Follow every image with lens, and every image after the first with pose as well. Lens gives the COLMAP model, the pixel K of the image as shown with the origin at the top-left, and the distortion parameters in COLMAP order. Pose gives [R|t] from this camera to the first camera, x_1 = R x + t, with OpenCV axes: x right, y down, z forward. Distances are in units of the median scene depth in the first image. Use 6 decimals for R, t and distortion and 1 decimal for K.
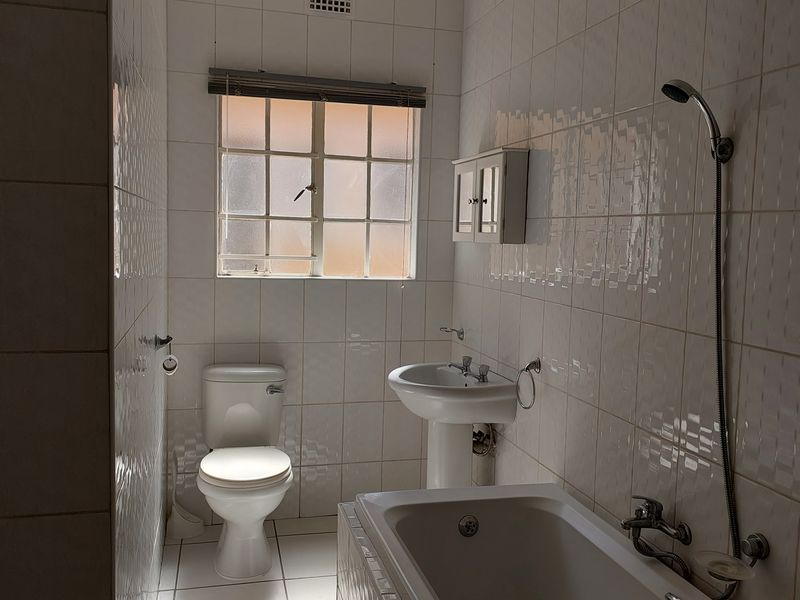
lens RADIAL K [[725.9, 0, 400.0], [0, 725.9, 298.4], [0, 0, 1]] dist [0.070578, -0.074158]
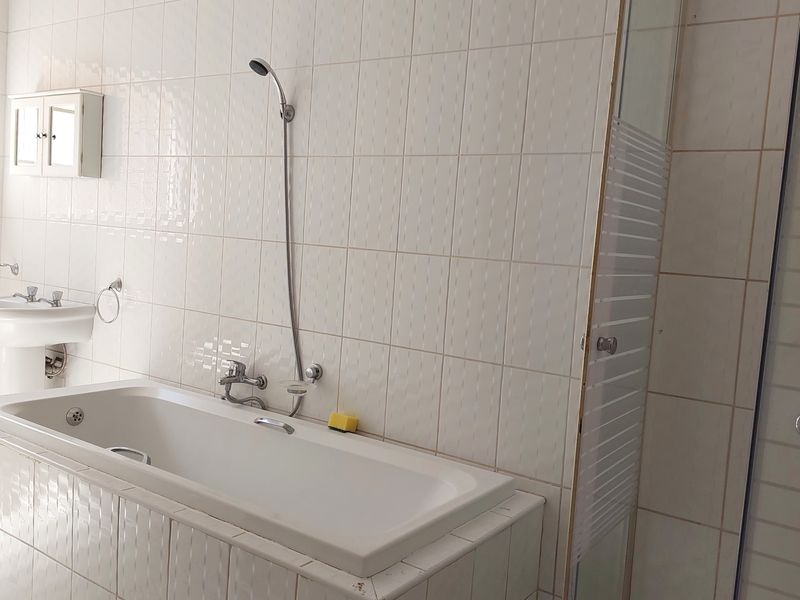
lens RADIAL K [[725.9, 0, 400.6], [0, 725.9, 299.7], [0, 0, 1]] dist [0.070578, -0.074158]
pose [[0.761868, -0.019354, 0.647443, -0.310760], [0.003739, 0.999668, 0.025484, 0.122611], [-0.647722, -0.016994, 0.761688, -0.240711]]
